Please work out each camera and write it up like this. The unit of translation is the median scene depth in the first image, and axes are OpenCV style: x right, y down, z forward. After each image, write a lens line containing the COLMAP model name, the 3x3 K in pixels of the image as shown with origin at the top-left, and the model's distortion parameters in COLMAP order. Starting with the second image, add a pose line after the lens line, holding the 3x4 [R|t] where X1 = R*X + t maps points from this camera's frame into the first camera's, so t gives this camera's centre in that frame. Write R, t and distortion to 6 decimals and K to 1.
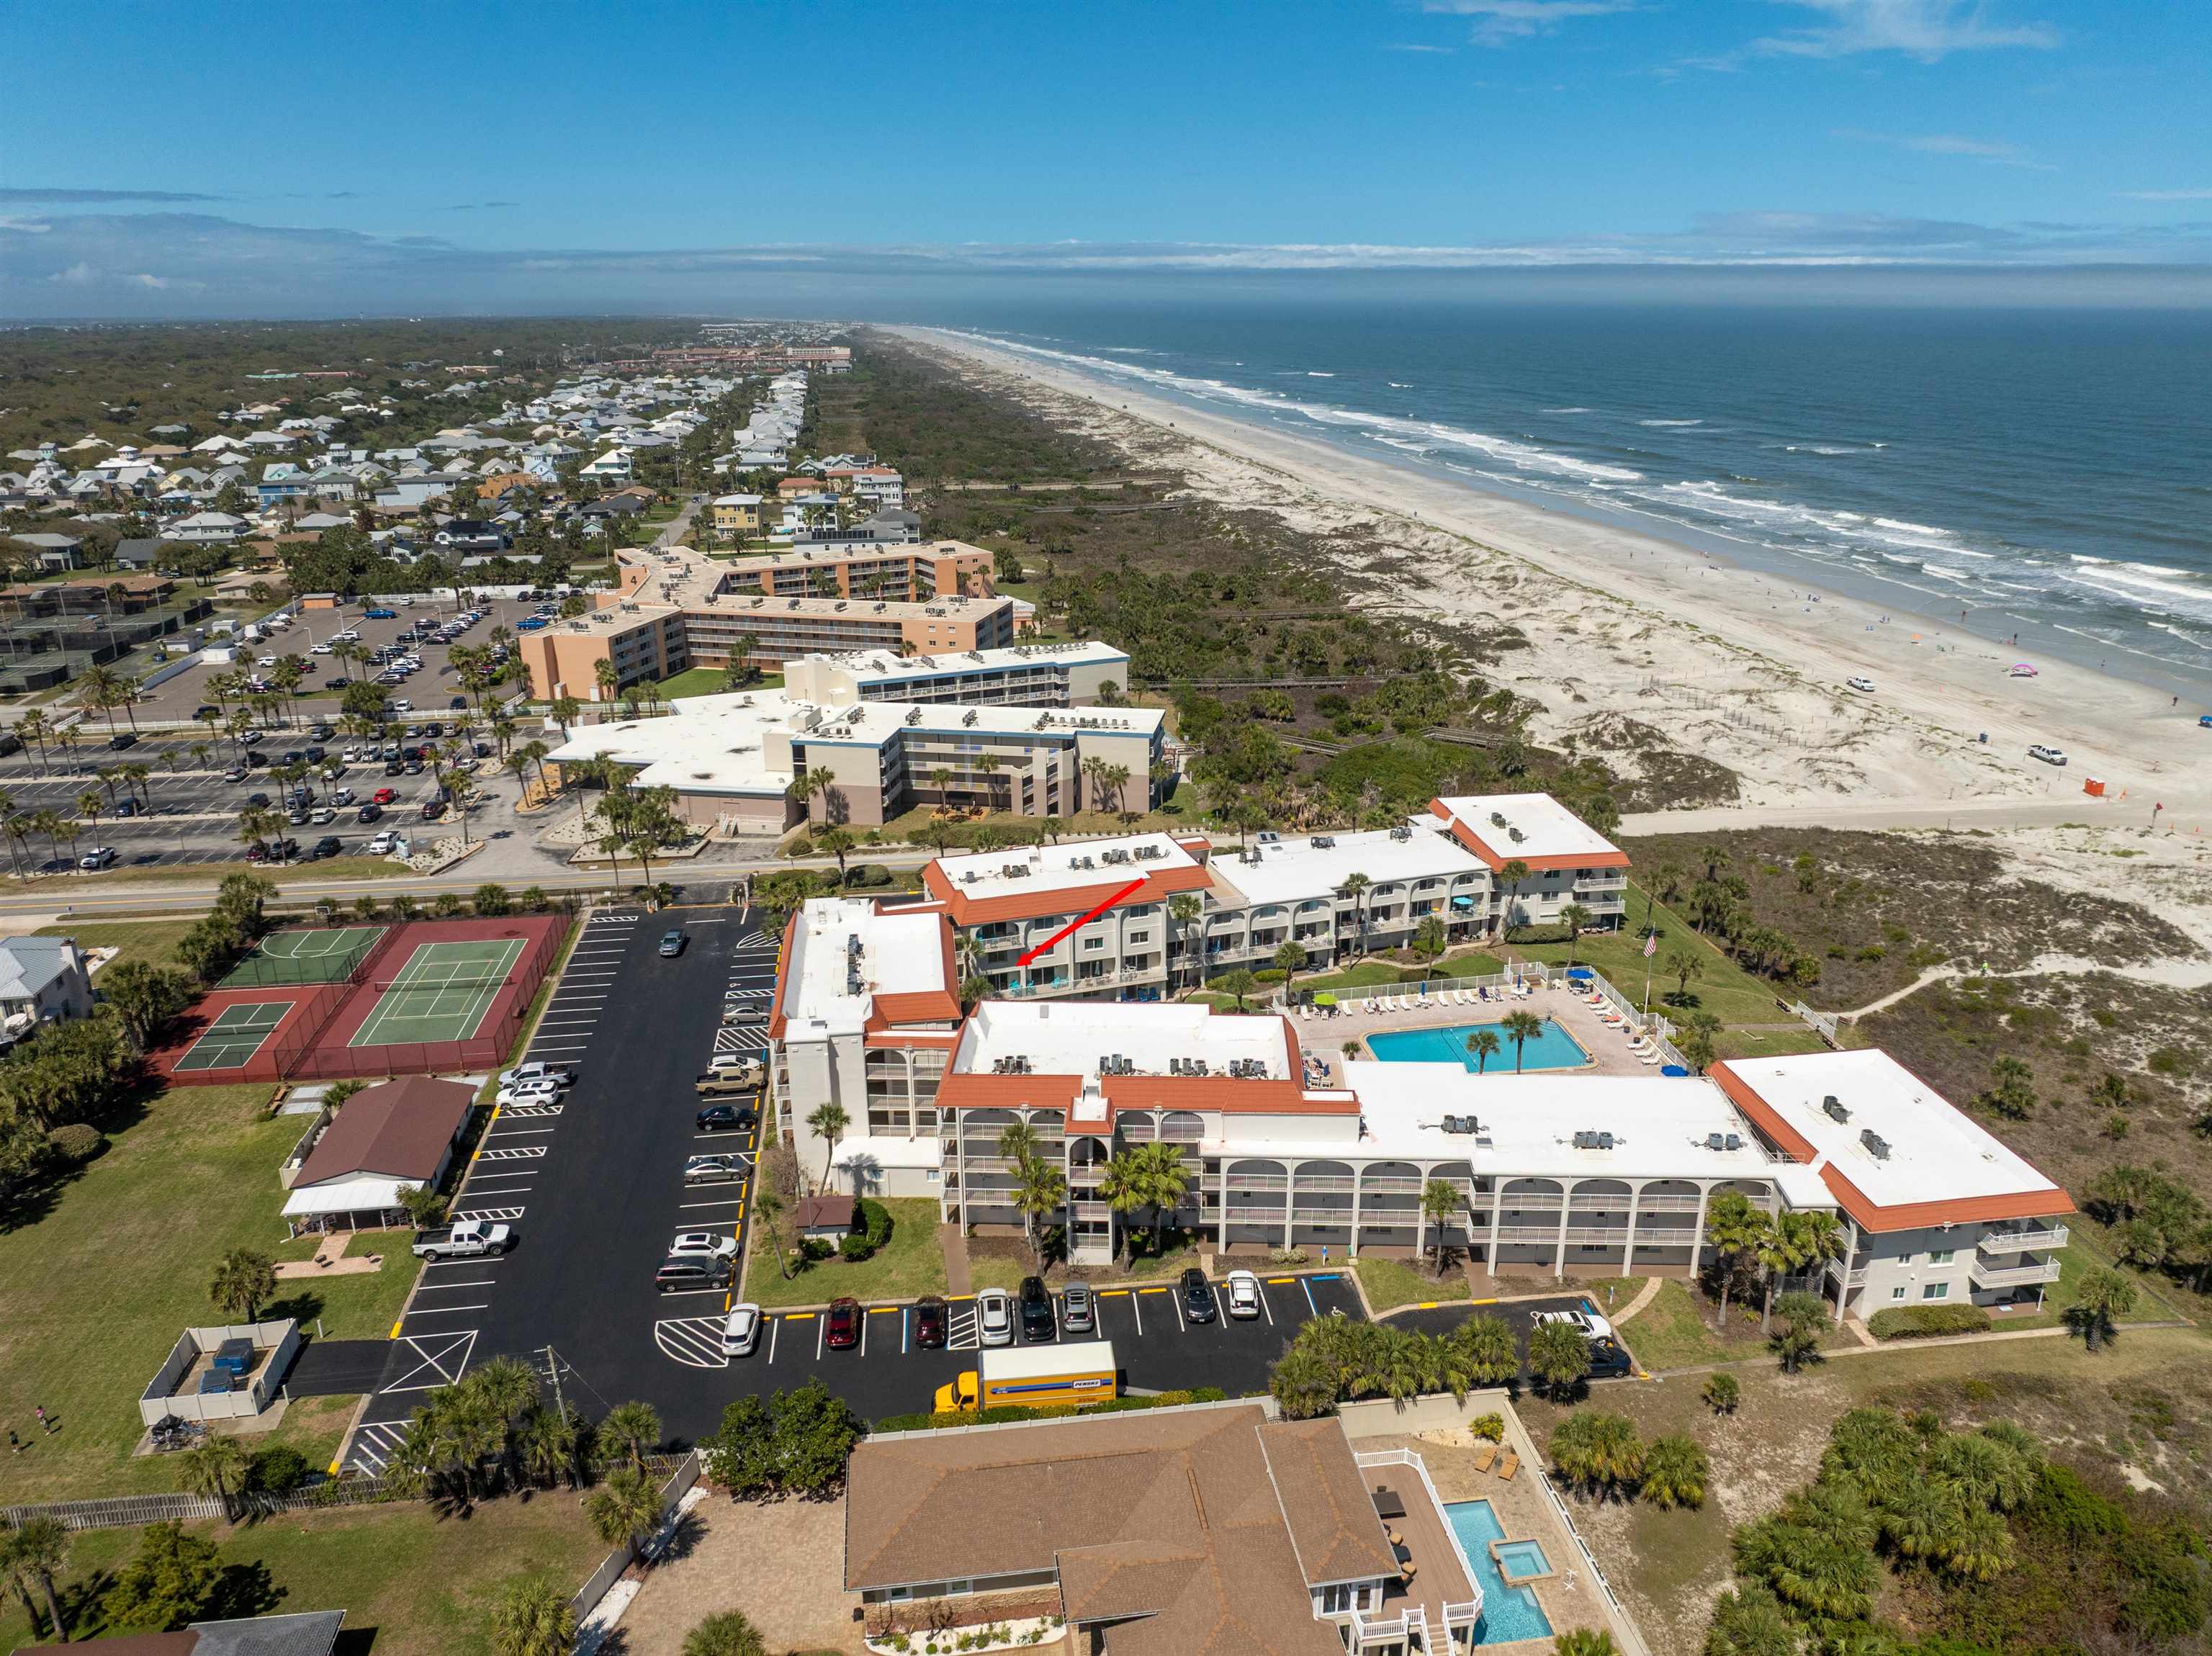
lens RADIAL K [[1569.2, 0, 1117.2], [0, 1569.2, 794.3], [0, 0, 1]] dist [-0.047090, 0.020561]
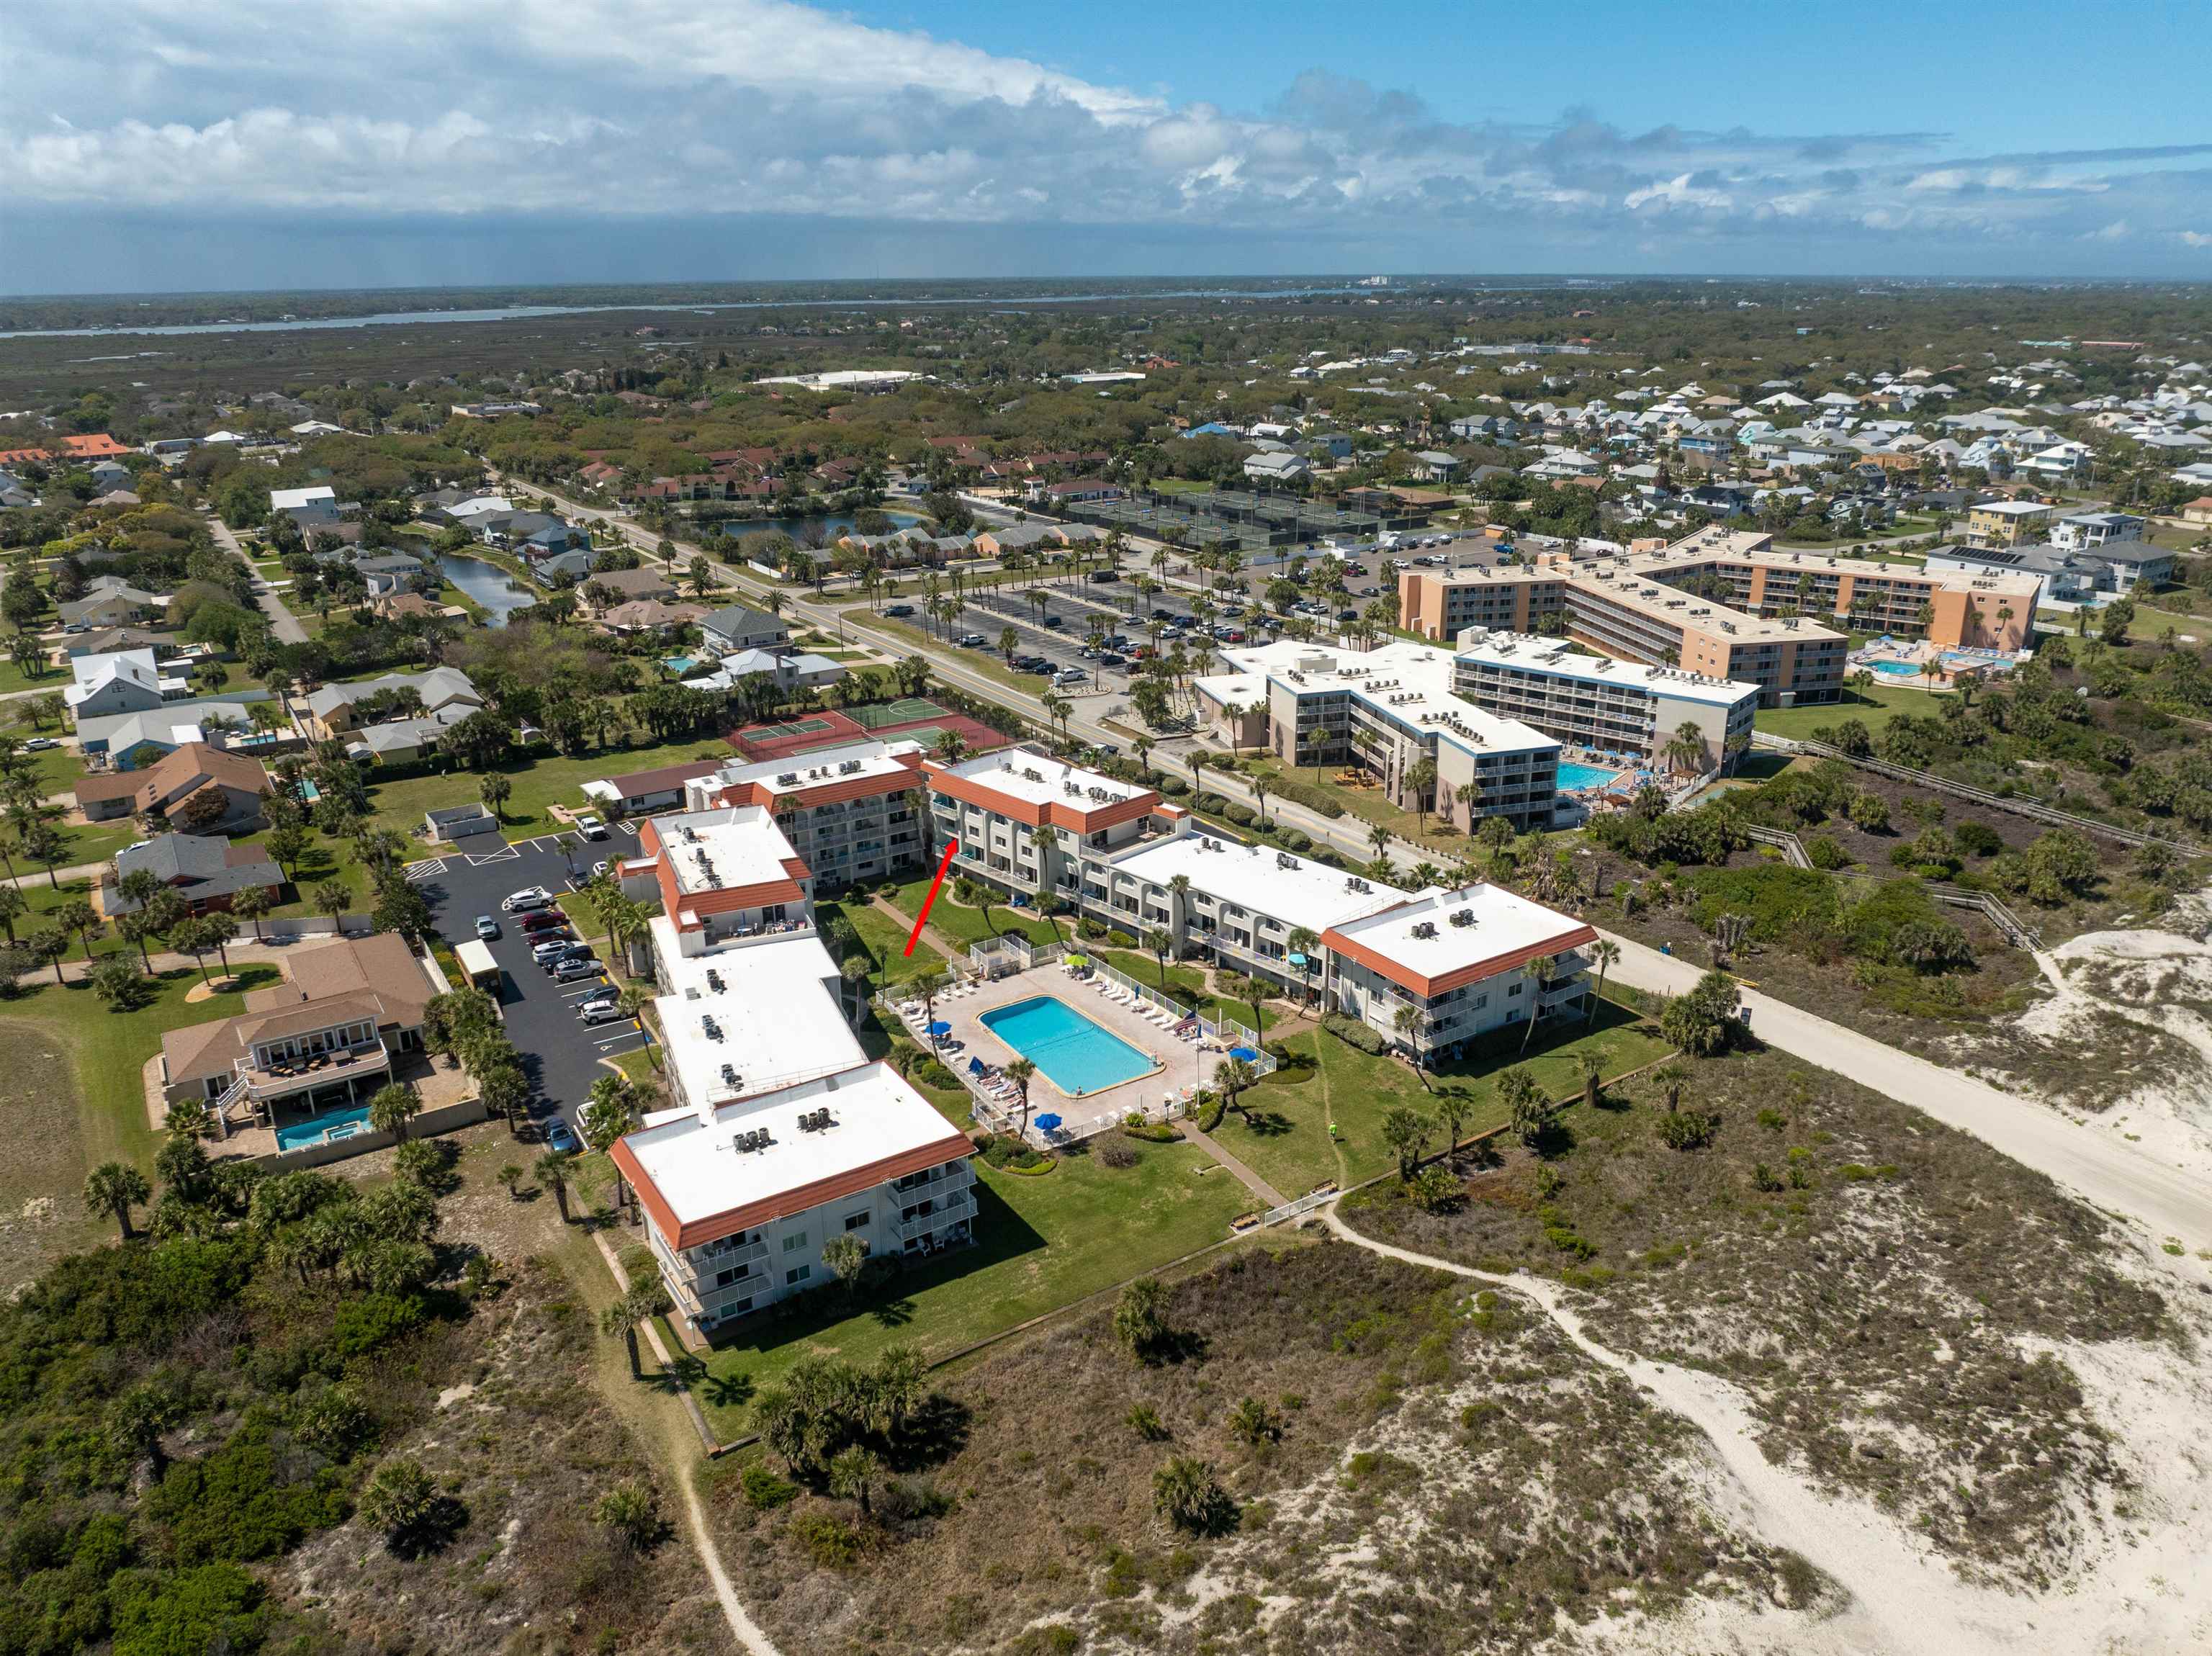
lens RADIAL K [[1569.2, 0, 1110.8], [0, 1569.2, 804.4], [0, 0, 1]] dist [-0.047090, 0.020561]
pose [[0.429912, 0.292759, -0.854089, 0.795283], [-0.266711, 0.944934, 0.189646, -0.139203], [0.862578, 0.146264, 0.484321, 0.374632]]
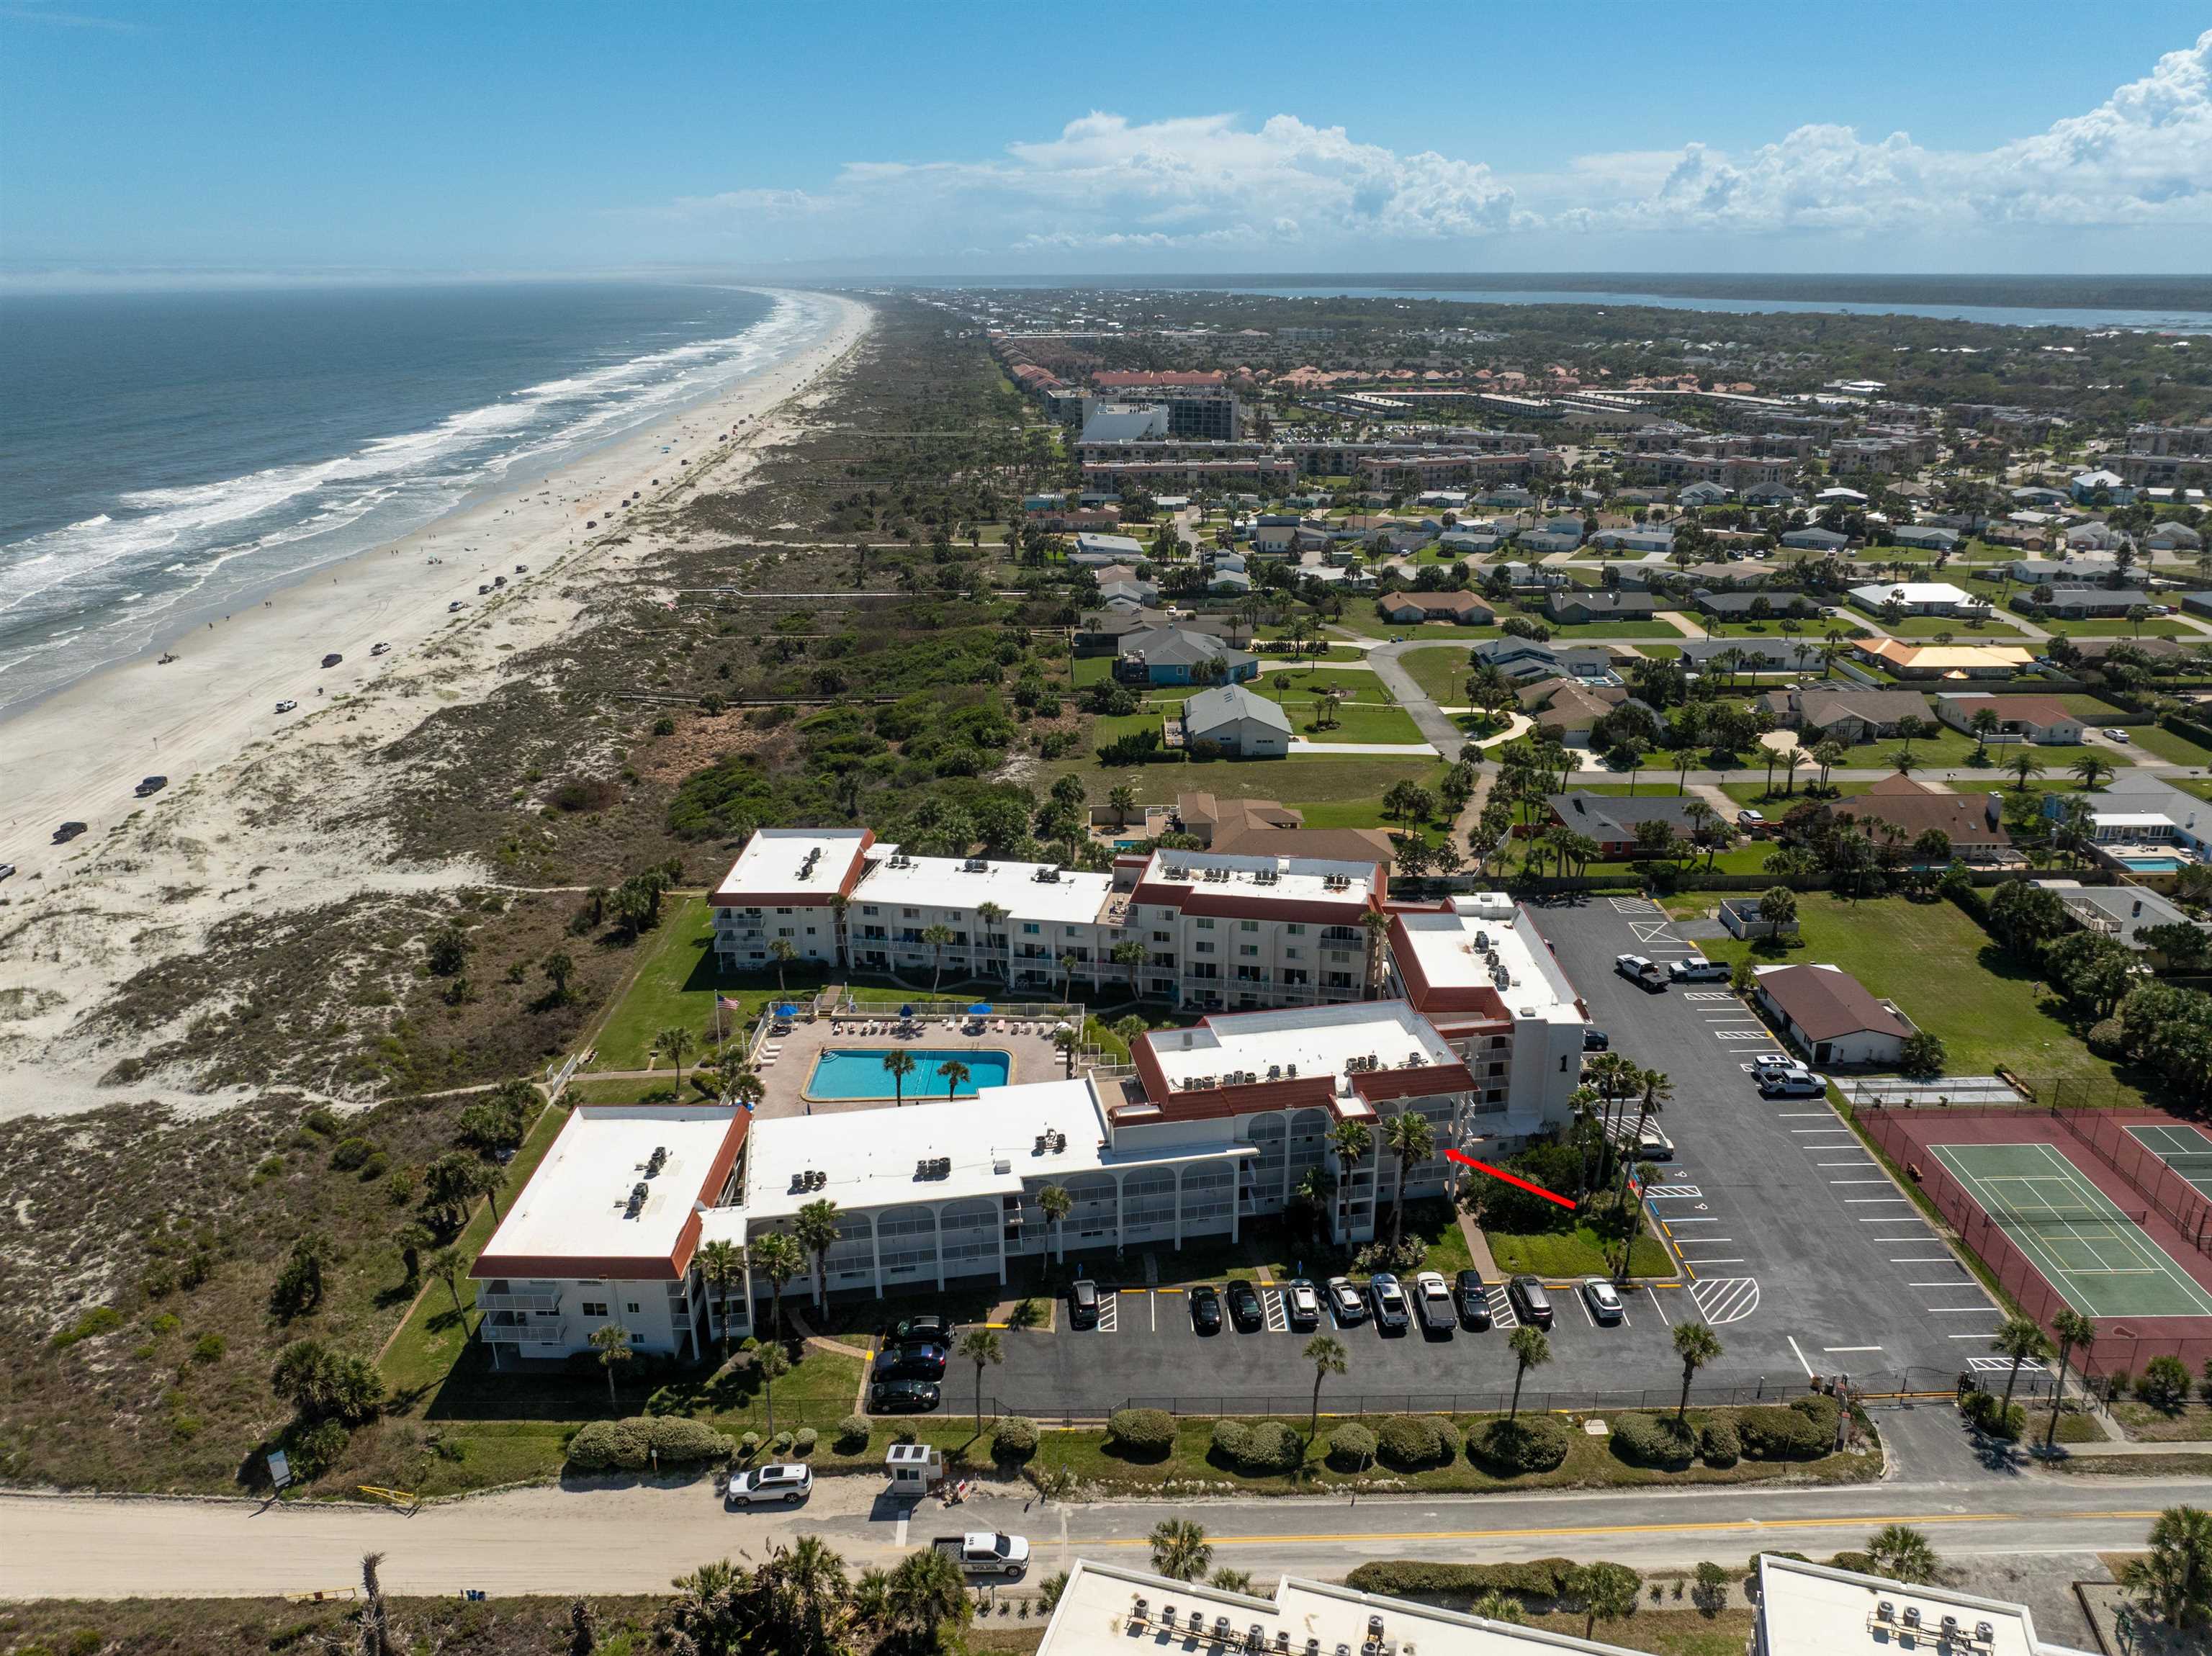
lens RADIAL K [[1569.2, 0, 1123.1], [0, 1569.2, 819.2], [0, 0, 1]] dist [-0.047090, 0.020561]
pose [[-0.990686, -0.034428, 0.131742, -0.034923], [0.051827, 0.799350, 0.598626, -0.447407], [-0.125918, 0.599878, -0.790121, 1.271725]]
